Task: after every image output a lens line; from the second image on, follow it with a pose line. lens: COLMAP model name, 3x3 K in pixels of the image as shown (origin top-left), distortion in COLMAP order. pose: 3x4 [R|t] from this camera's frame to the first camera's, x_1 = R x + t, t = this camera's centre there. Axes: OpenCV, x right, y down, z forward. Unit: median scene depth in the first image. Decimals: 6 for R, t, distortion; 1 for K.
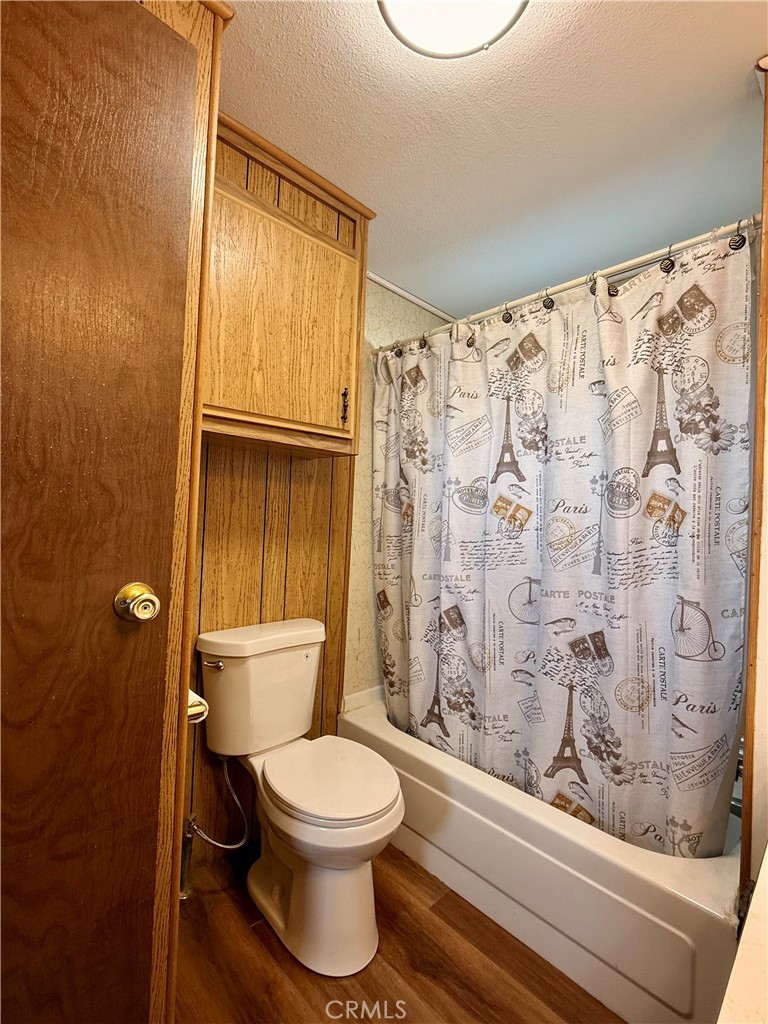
lens RADIAL K [[464.7, 0, 384.0], [0, 464.7, 512.0], [0, 0, 1]] dist [-0.000924, -0.000518]
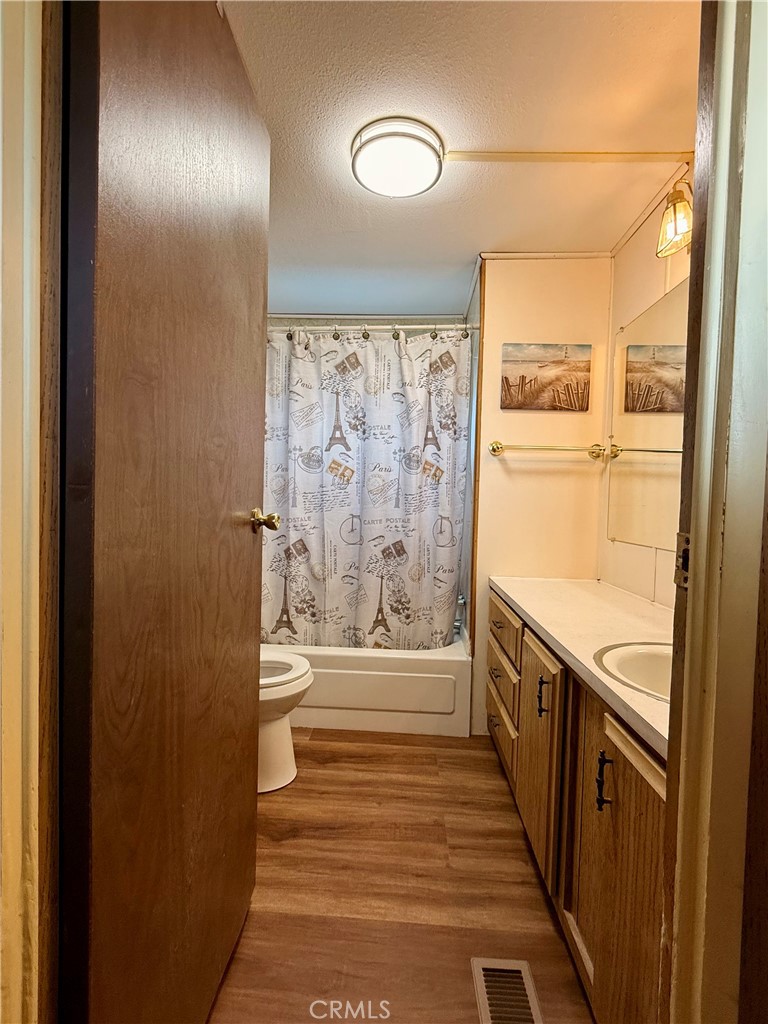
lens RADIAL K [[464.7, 0, 384.0], [0, 464.7, 512.0], [0, 0, 1]] dist [-0.000924, -0.000518]
pose [[0.738125, -0.047118, 0.673017, -0.694509], [0.001601, 0.997678, 0.068091, 0.031772], [-0.674662, -0.049182, 0.736486, -0.214357]]
